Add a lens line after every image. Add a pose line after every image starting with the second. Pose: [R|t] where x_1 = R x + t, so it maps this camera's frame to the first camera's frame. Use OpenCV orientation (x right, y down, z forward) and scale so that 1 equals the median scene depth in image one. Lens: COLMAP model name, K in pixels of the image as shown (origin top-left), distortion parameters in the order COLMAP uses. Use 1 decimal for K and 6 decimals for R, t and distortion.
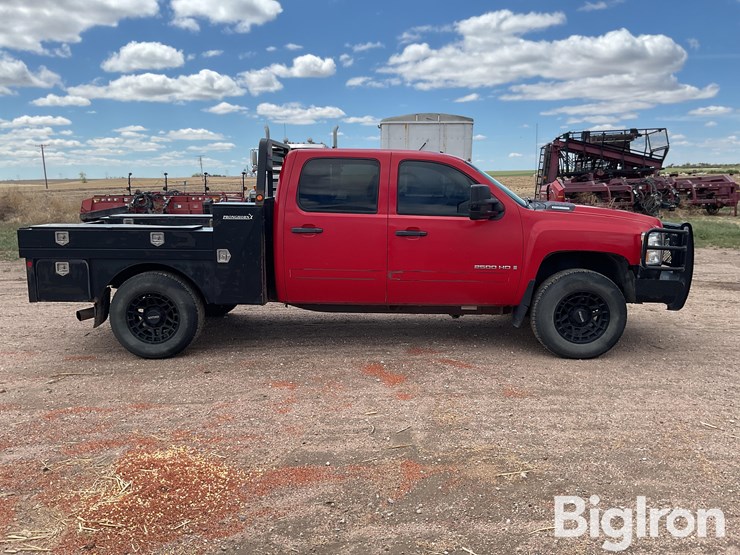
lens RADIAL K [[615.6, 0, 371.3], [0, 615.6, 274.6], [0, 0, 1]] dist [0.055177, -0.123807]
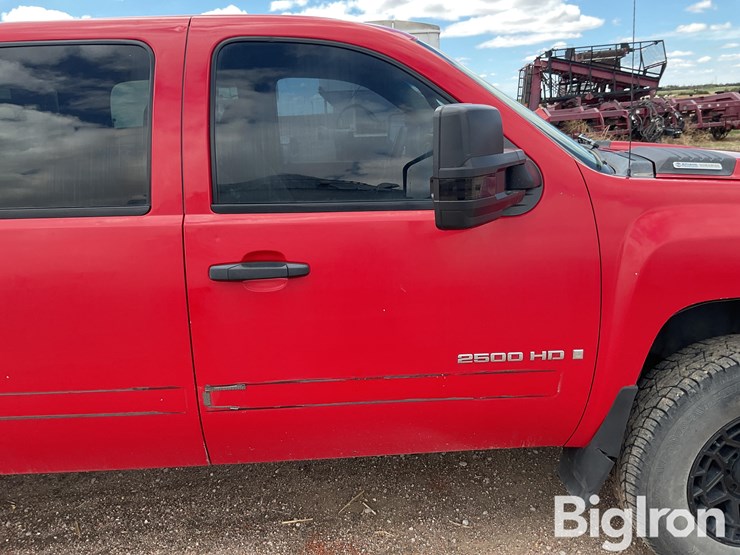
lens RADIAL K [[615.6, 0, 371.3], [0, 615.6, 274.6], [0, 0, 1]] dist [0.055177, -0.123807]
pose [[0.997601, -0.057994, 0.037794, 0.022735], [0.054093, 0.993801, 0.097130, -0.019155], [-0.043193, -0.094853, 0.994554, 0.138506]]
